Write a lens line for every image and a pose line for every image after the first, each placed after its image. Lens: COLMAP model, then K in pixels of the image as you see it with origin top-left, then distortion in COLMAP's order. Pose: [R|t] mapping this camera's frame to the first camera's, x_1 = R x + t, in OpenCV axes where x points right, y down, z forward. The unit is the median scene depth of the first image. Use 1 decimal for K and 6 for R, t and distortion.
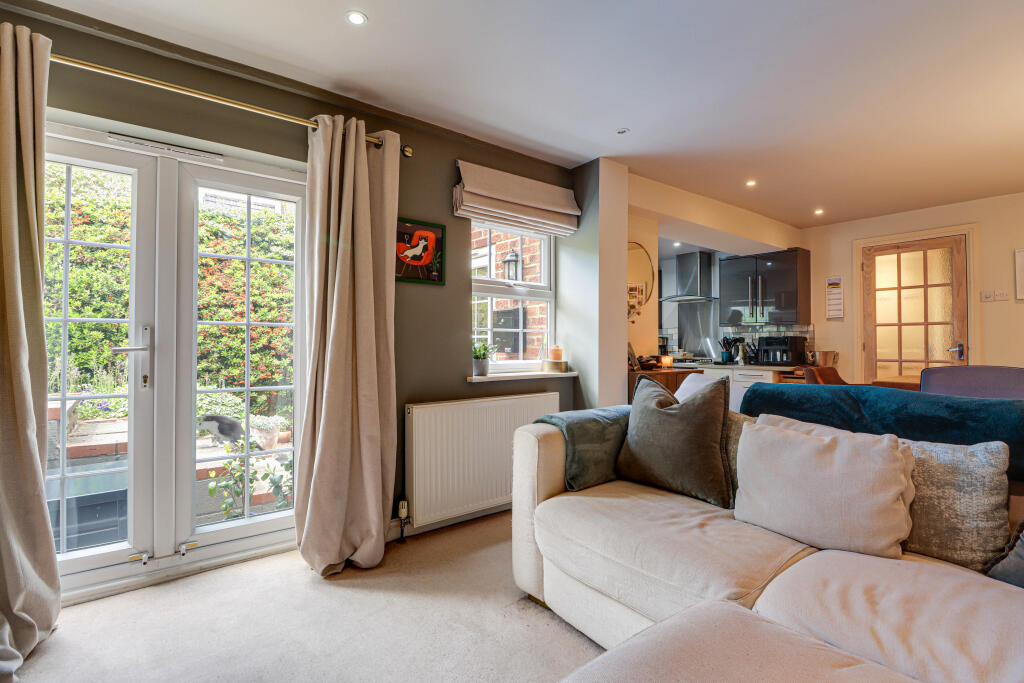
lens RADIAL K [[484.4, 0, 510.2], [0, 484.4, 345.1], [0, 0, 1]] dist [0.001583, -0.007734]
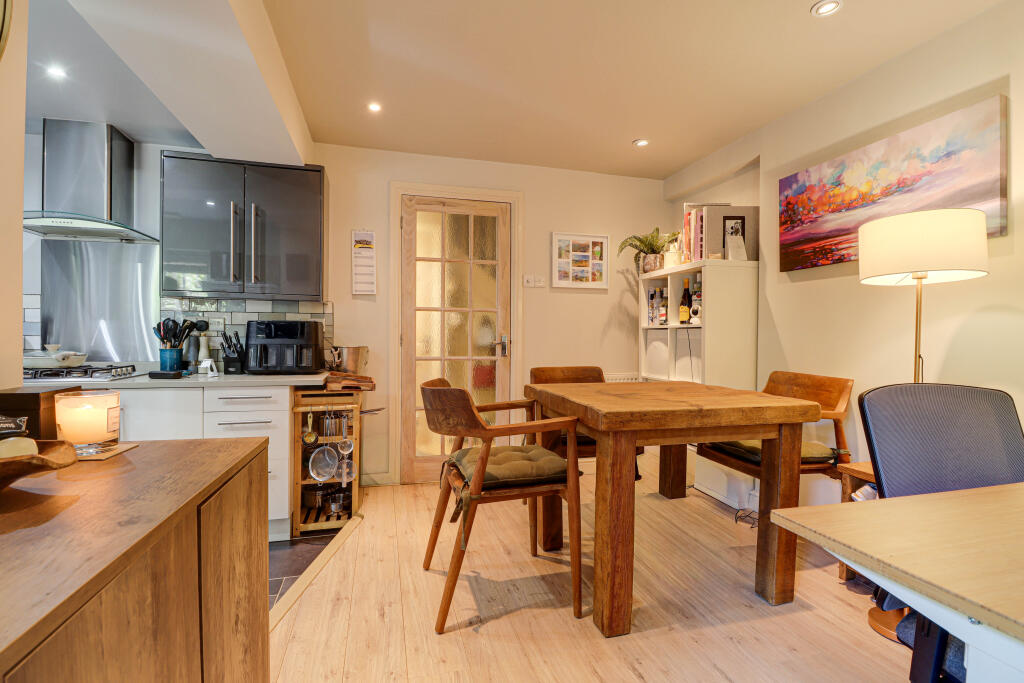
lens RADIAL K [[484.4, 0, 514.0], [0, 484.4, 342.2], [0, 0, 1]] dist [0.001583, -0.007734]
pose [[0.399908, -0.008836, 0.916512, 0.252906], [-0.009234, 0.999864, 0.013669, -0.005956], [-0.916509, -0.013930, 0.399772, 0.894814]]
